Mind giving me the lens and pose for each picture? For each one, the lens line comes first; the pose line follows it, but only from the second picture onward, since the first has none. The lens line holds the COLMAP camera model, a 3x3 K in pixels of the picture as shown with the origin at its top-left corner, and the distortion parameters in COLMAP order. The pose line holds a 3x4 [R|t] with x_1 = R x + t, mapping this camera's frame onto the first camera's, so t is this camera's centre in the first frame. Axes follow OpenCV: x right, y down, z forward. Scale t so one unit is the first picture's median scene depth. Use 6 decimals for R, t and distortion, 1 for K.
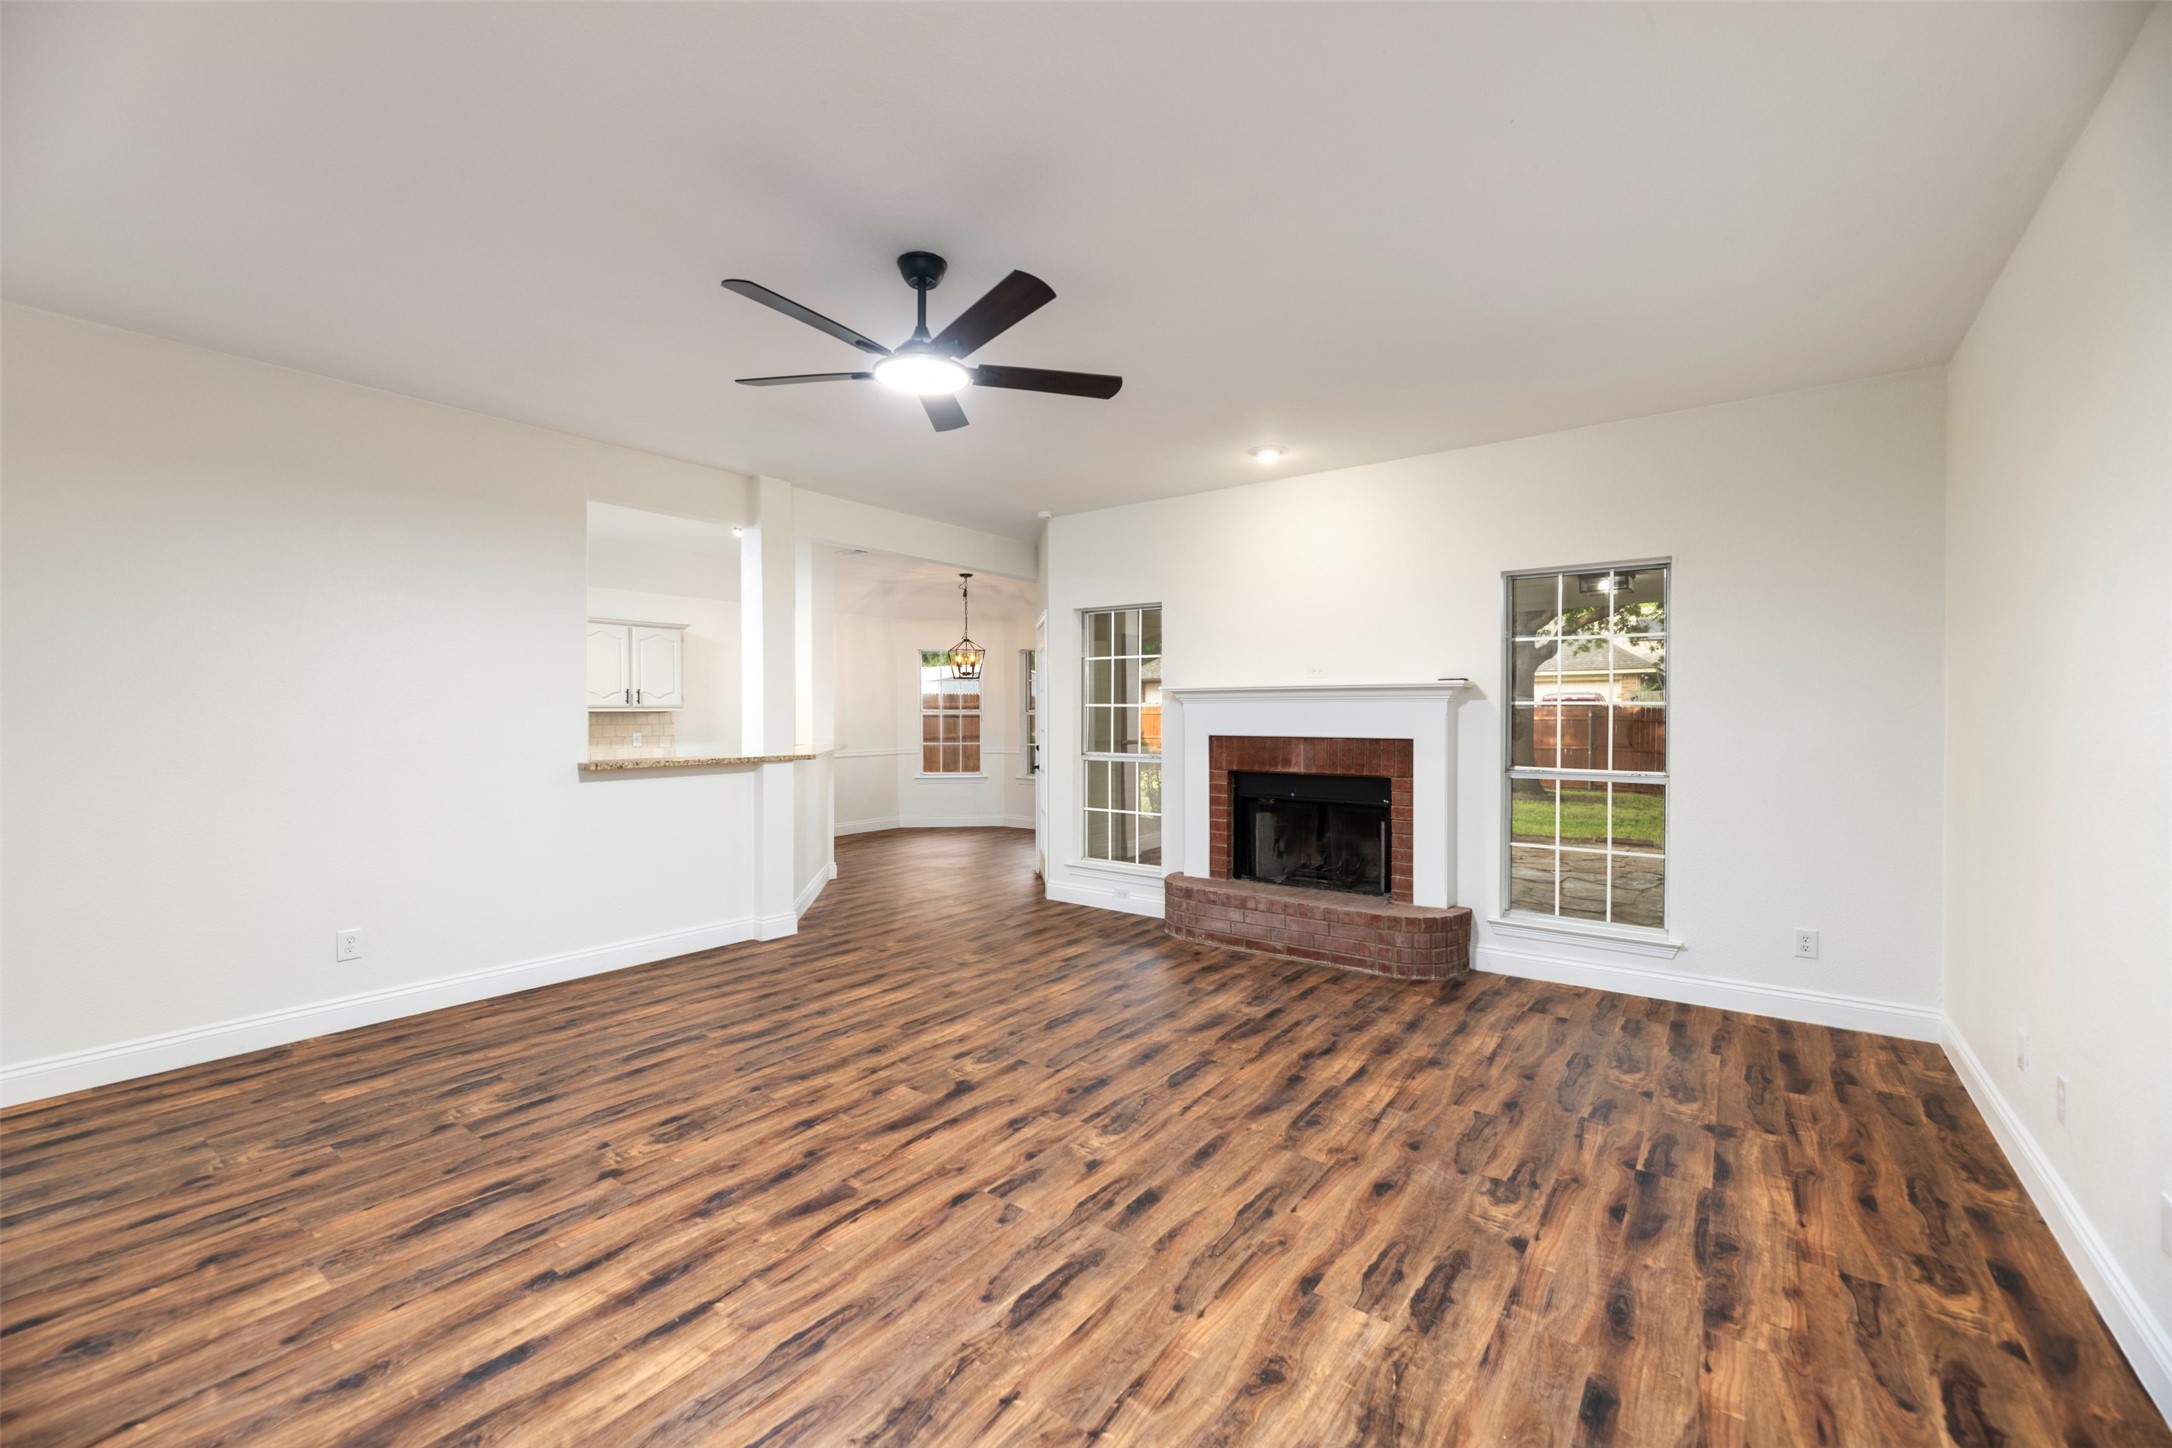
lens RADIAL K [[871.5, 0, 1073.7], [0, 871.5, 712.3], [0, 0, 1]] dist [-0.003134, -0.000063]
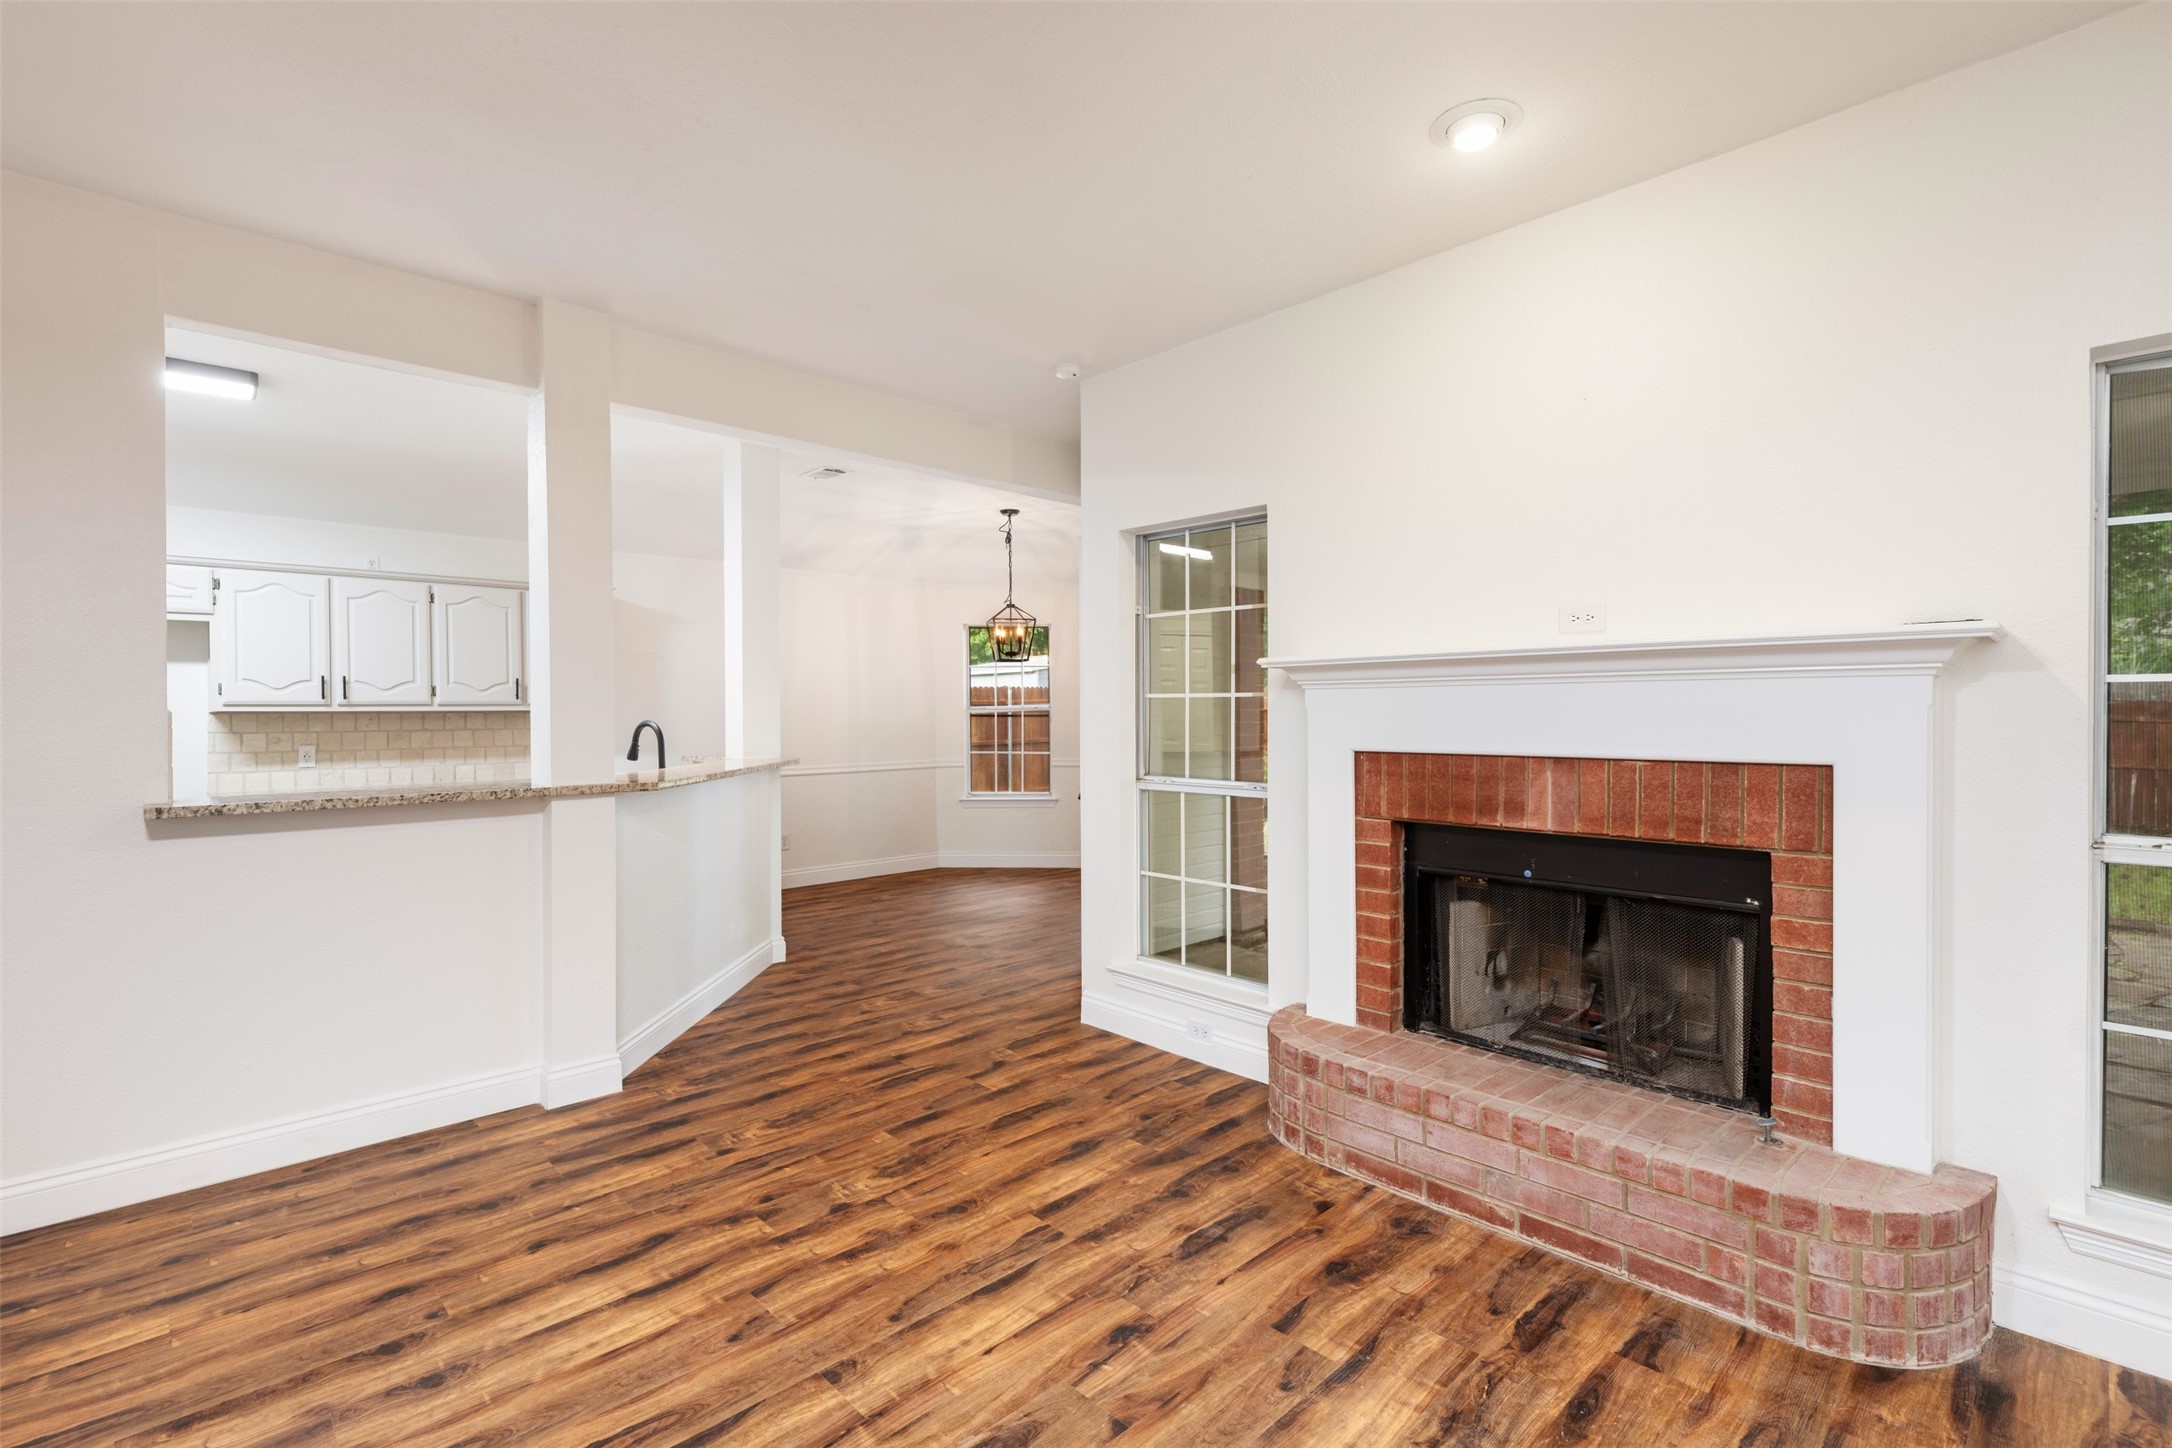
lens RADIAL K [[975.9, 0, 1074.3], [0, 975.9, 719.3], [0, 0, 1]] dist [-0.004158, -0.000738]
pose [[0.987293, -0.004166, -0.158853, 0.091392], [0.005750, 0.999938, 0.009513, 0.001461], [0.158804, -0.010306, 0.987256, 0.441496]]
